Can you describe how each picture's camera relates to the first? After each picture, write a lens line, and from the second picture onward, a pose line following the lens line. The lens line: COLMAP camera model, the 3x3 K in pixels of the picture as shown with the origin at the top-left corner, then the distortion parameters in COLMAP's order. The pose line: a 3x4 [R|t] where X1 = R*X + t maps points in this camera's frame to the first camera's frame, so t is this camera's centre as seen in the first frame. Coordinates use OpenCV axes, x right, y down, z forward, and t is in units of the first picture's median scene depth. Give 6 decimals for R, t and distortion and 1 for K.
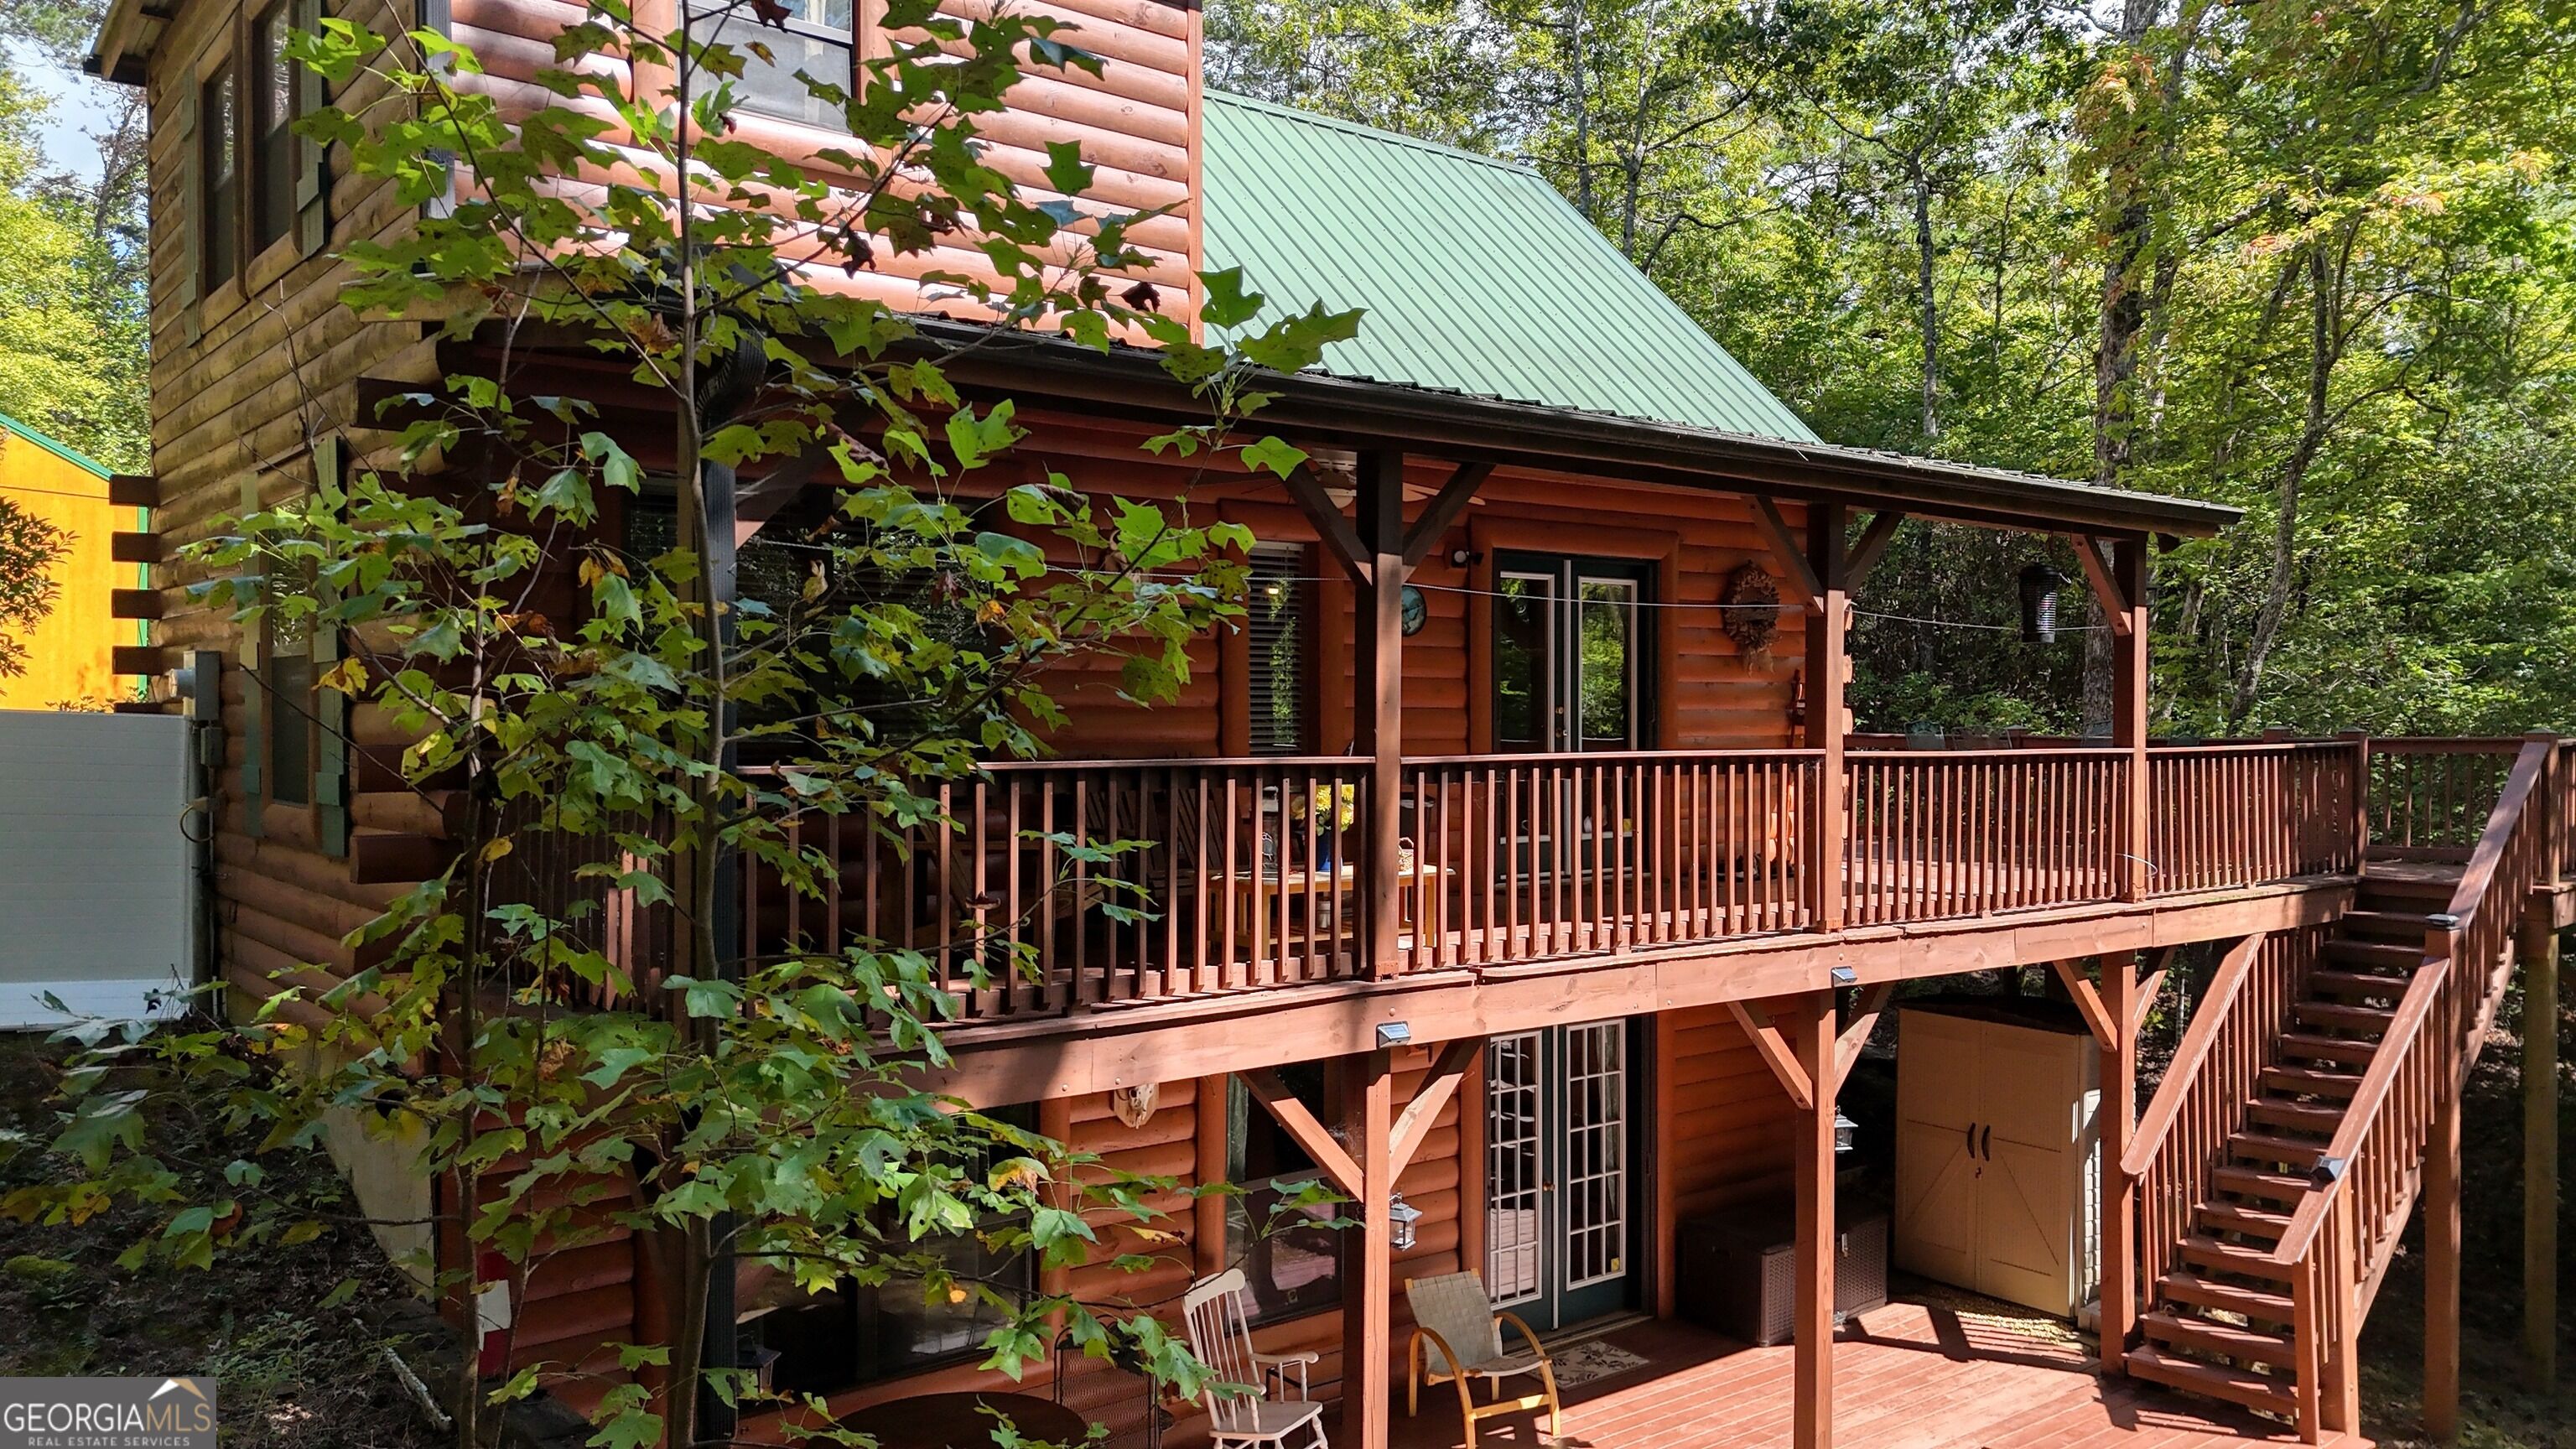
lens RADIAL K [[1967.8, 0, 1290.7], [0, 1967.8, 724.8], [0, 0, 1]] dist [0.019880, 0.004628]
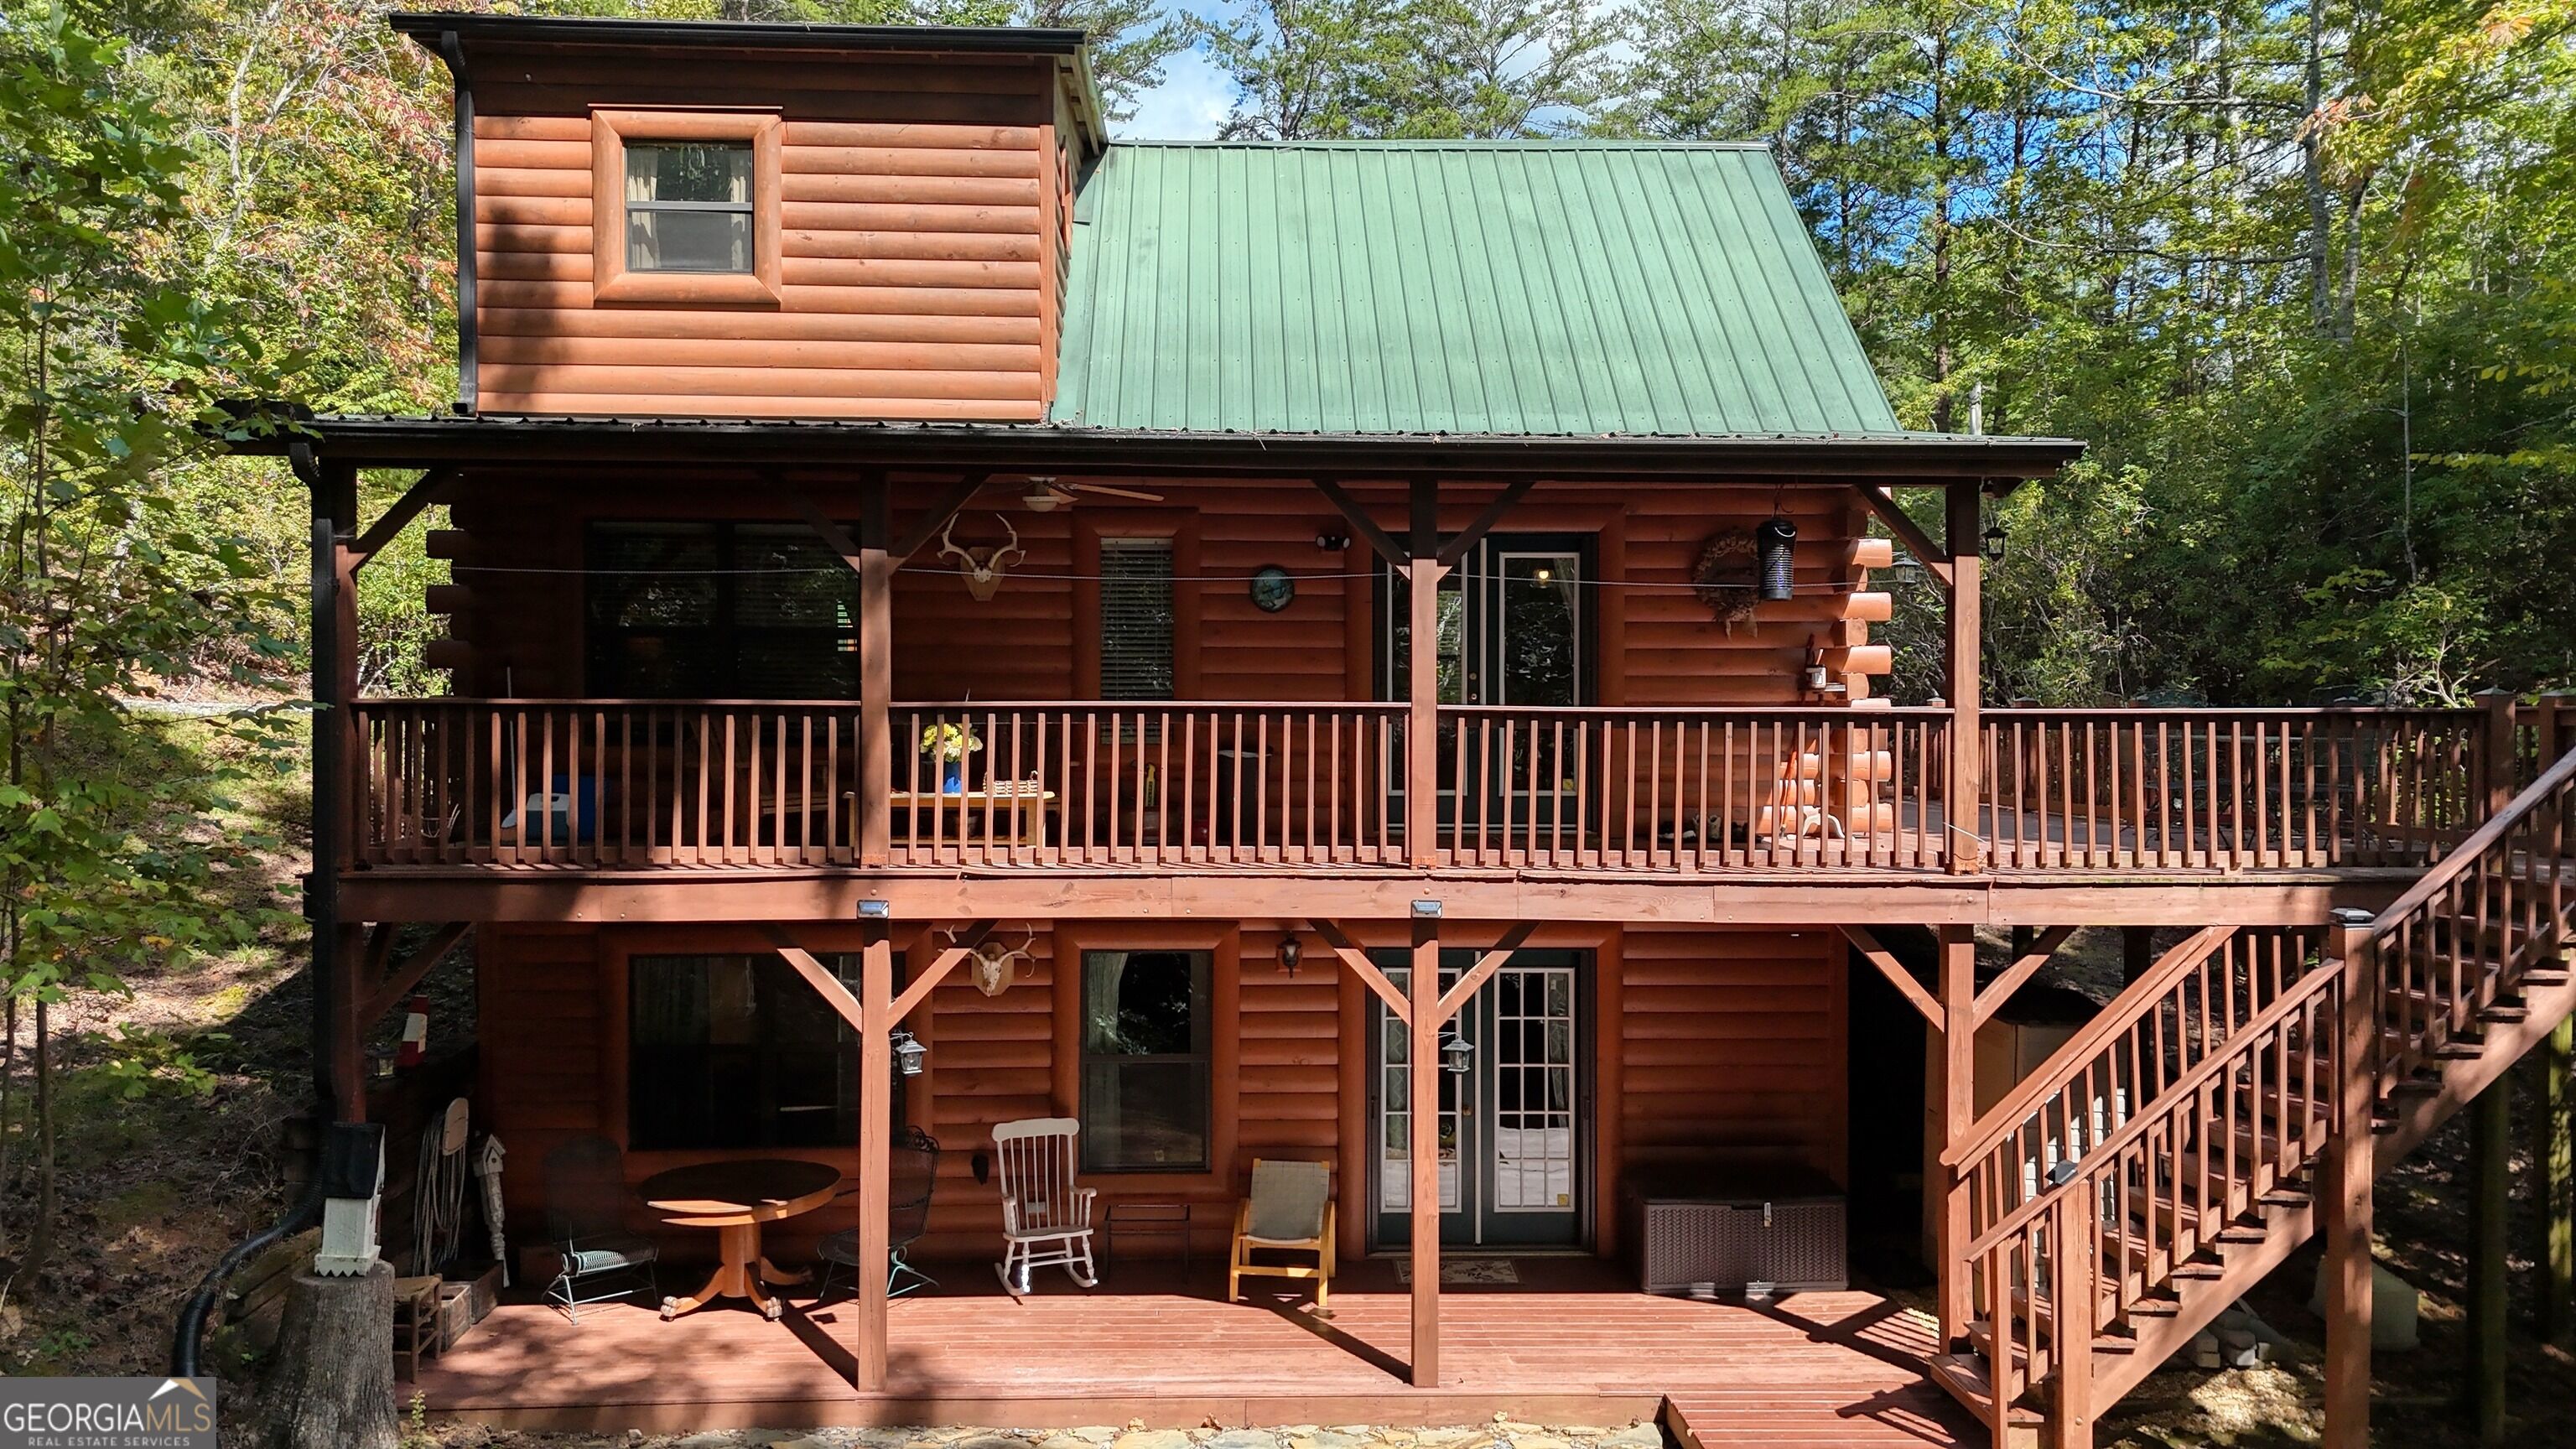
lens RADIAL K [[1967.8, 0, 1290.7], [0, 1967.8, 724.8], [0, 0, 1]] dist [0.019880, 0.004628]
pose [[0.805756, 0.017713, -0.591983, 0.991063], [-0.005834, 0.999742, 0.021974, 0.000765], [0.592220, -0.014252, 0.805651, 0.082678]]
